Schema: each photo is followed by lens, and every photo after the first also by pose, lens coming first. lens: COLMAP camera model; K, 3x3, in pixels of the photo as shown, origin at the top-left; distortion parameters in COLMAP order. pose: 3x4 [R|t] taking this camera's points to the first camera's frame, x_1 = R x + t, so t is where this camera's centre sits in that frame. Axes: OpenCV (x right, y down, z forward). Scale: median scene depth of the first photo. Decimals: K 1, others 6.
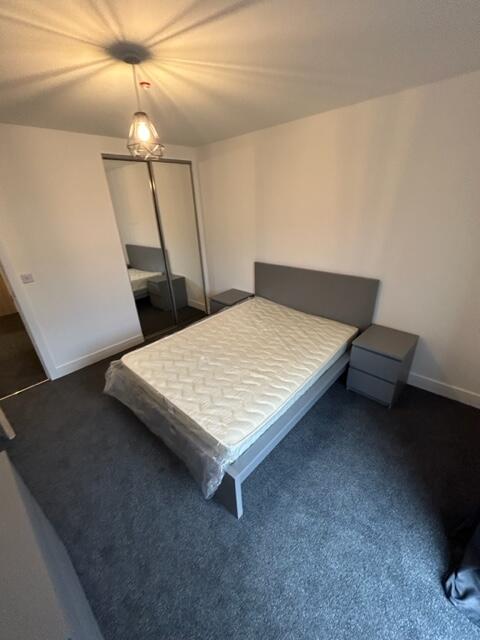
lens RADIAL K [[261.0, 0, 240.8], [0, 261.0, 319.1], [0, 0, 1]] dist [-0.000882, 0.000469]
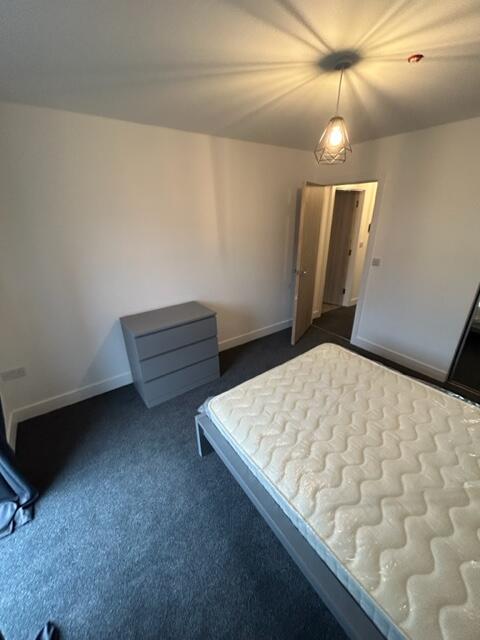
lens RADIAL K [[261.0, 0, 242.0], [0, 261.0, 318.5], [0, 0, 1]] dist [-0.000882, 0.000469]
pose [[-0.206517, 0.420032, -0.883699, 0.856680], [-0.384514, 0.795664, 0.468047, -0.476915], [0.899722, 0.436454, -0.002810, 0.955965]]
